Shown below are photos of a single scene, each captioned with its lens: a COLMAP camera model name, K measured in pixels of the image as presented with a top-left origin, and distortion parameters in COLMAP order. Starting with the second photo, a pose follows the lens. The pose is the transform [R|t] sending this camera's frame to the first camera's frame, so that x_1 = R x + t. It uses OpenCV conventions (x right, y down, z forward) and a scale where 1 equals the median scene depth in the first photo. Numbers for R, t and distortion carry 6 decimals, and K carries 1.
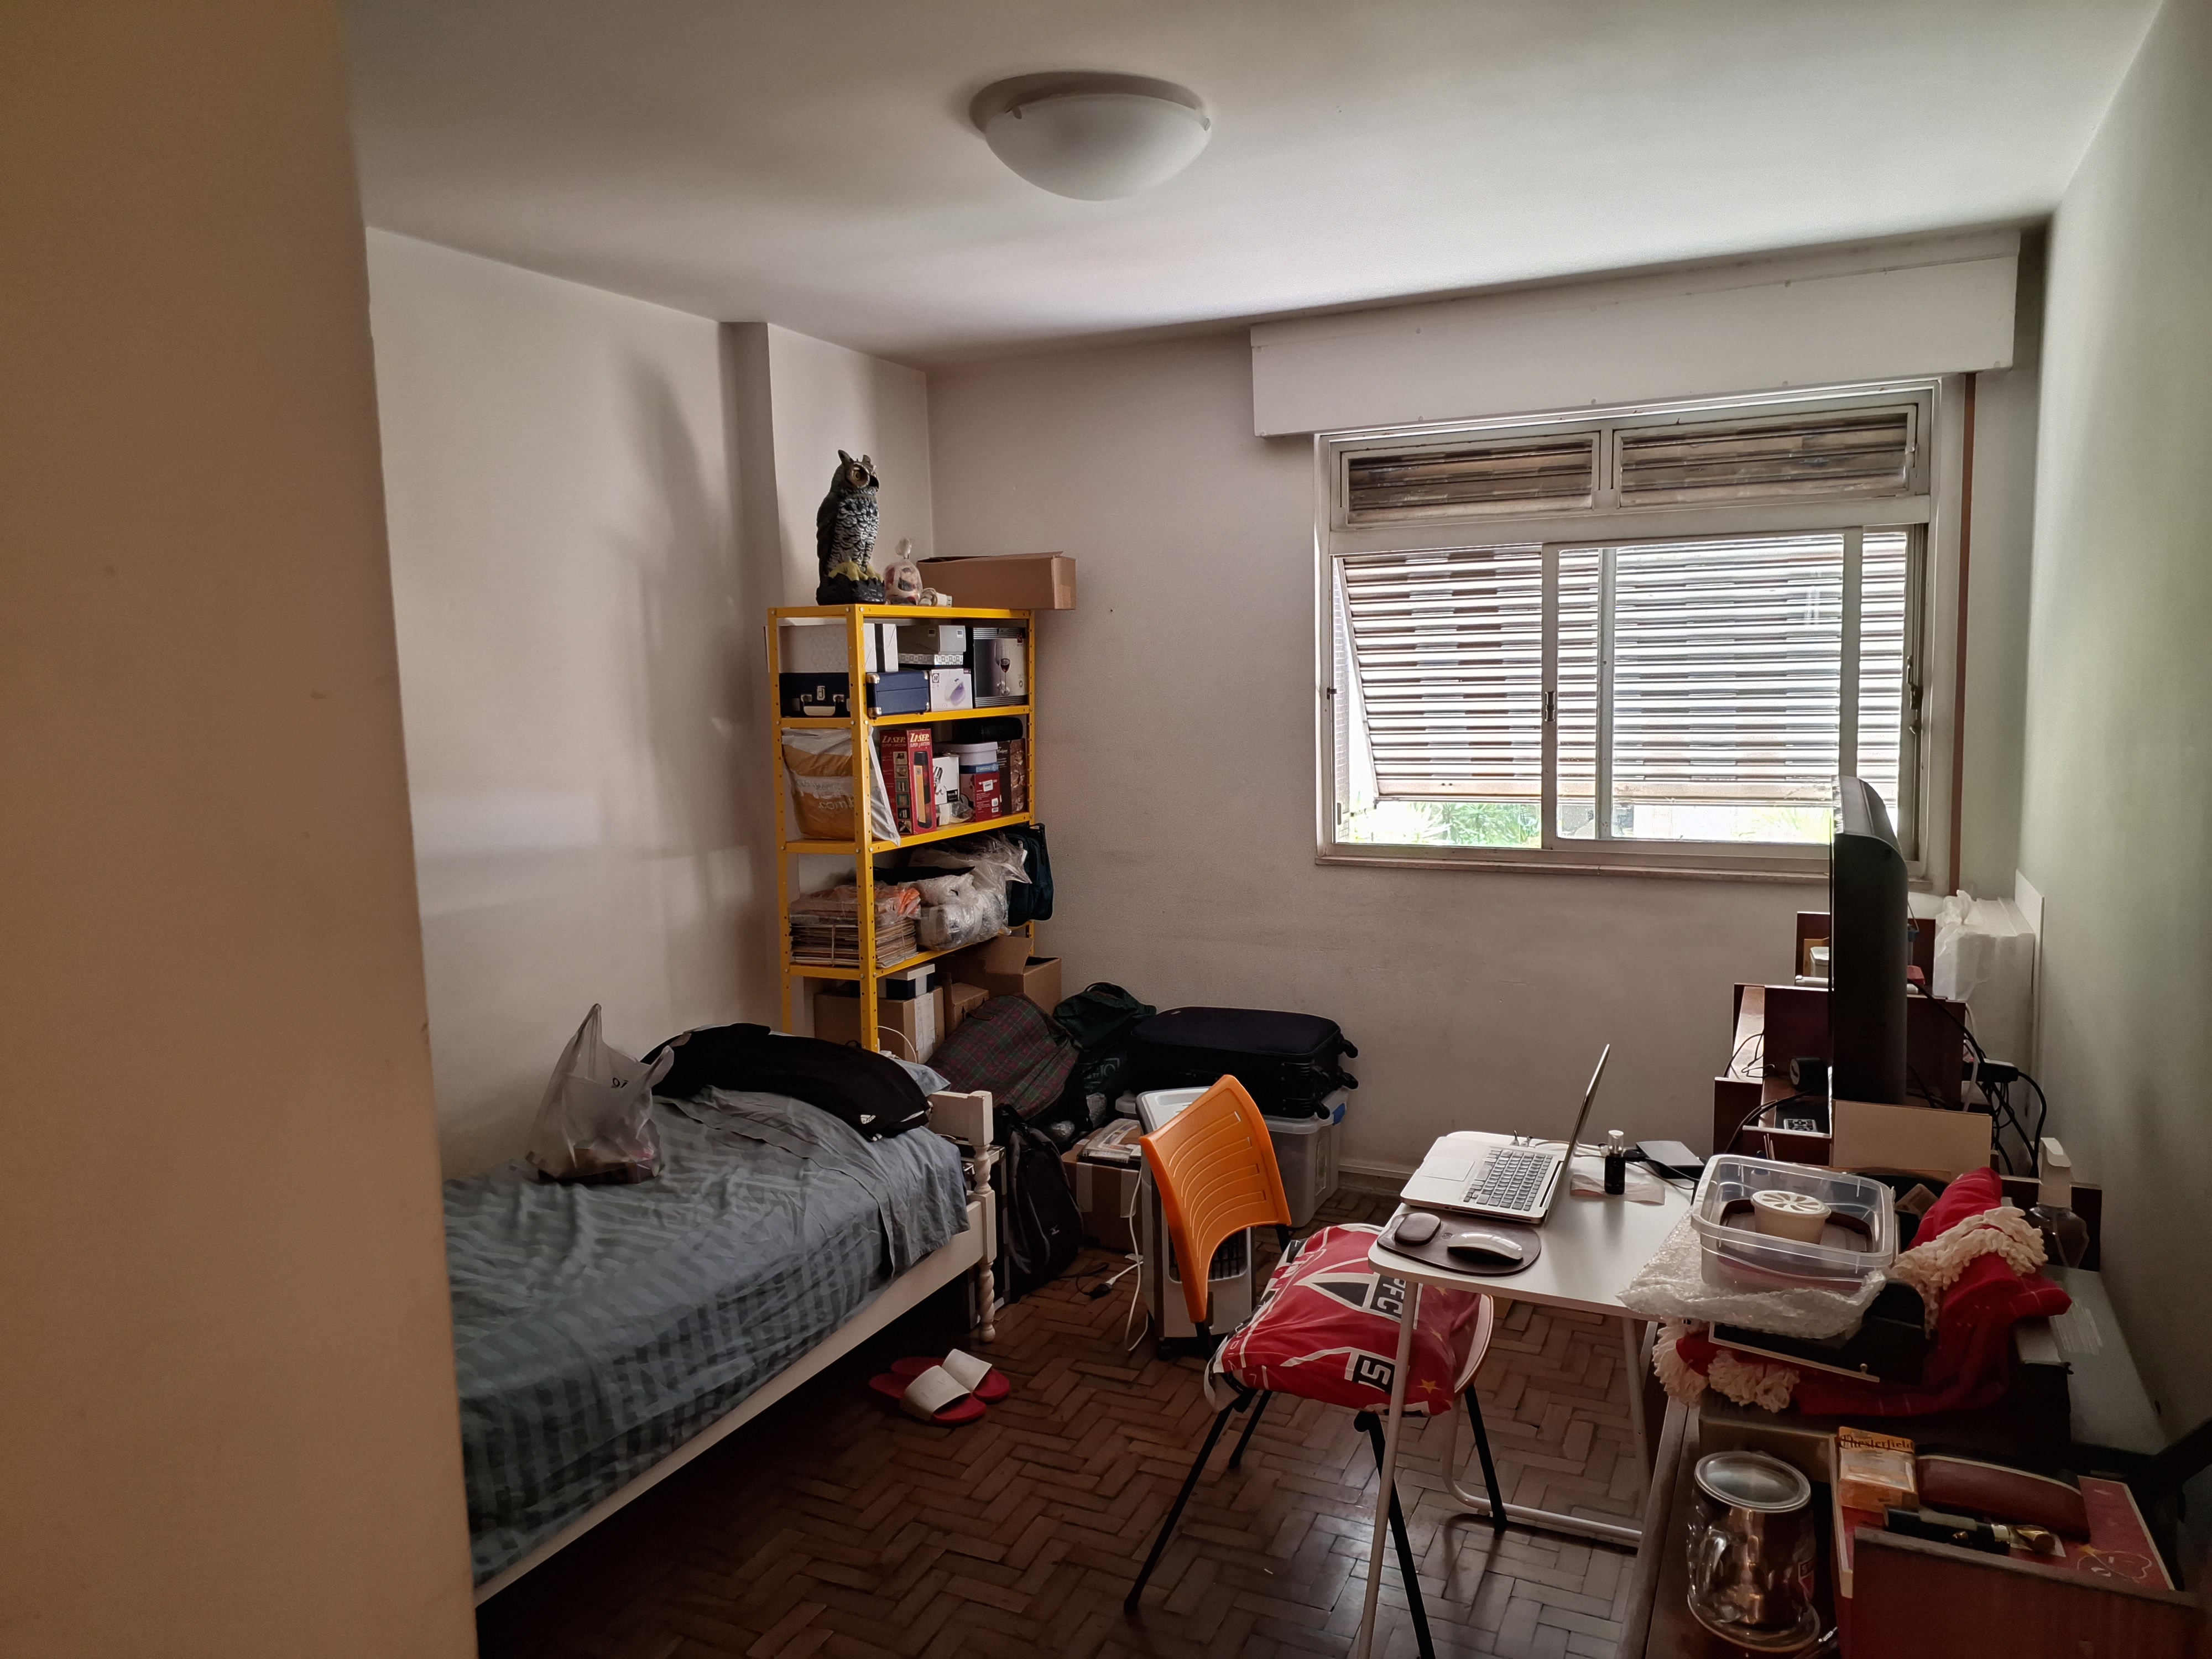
lens RADIAL K [[1504.7, 0, 1111.4], [0, 1504.7, 822.9], [0, 0, 1]] dist [0.089818, -0.119645]
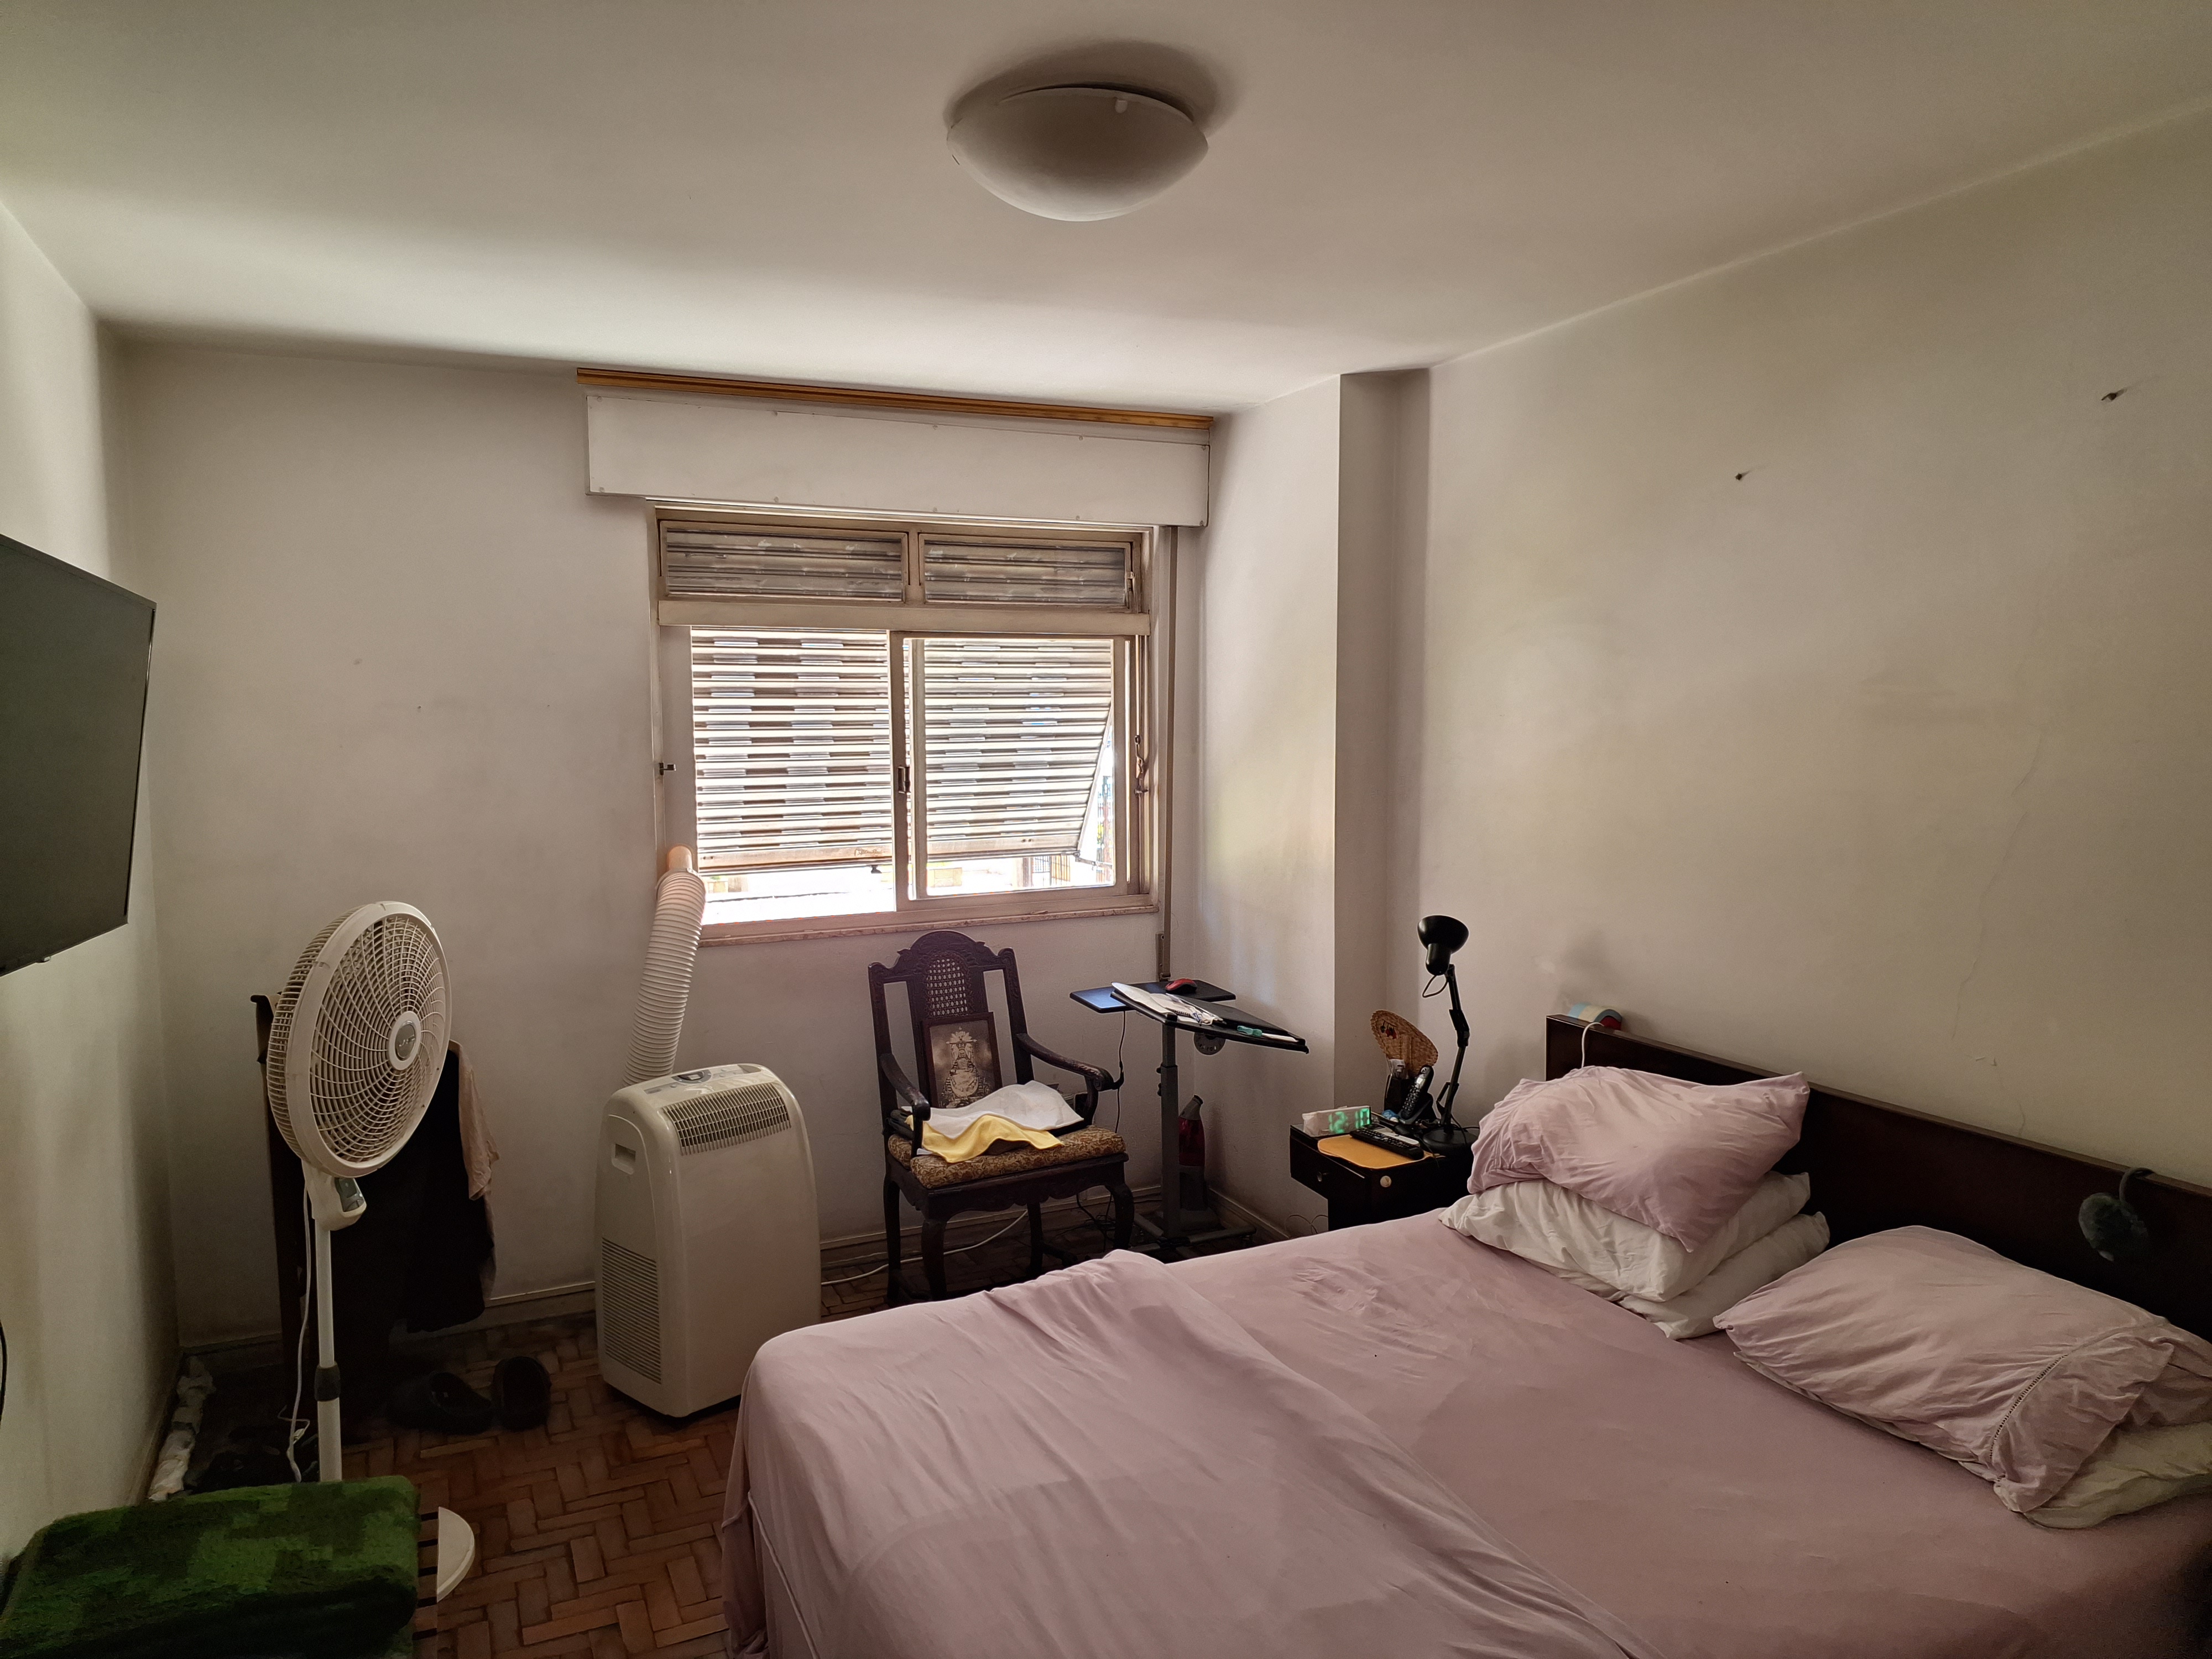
lens RADIAL K [[1504.7, 0, 1111.4], [0, 1504.7, 822.9], [0, 0, 1]] dist [0.089818, -0.119645]
pose [[0.653247, -0.035538, 0.756310, -0.438645], [0.072849, 0.997214, -0.016064, -0.020141], [-0.753632, 0.065590, 0.654016, 0.197719]]
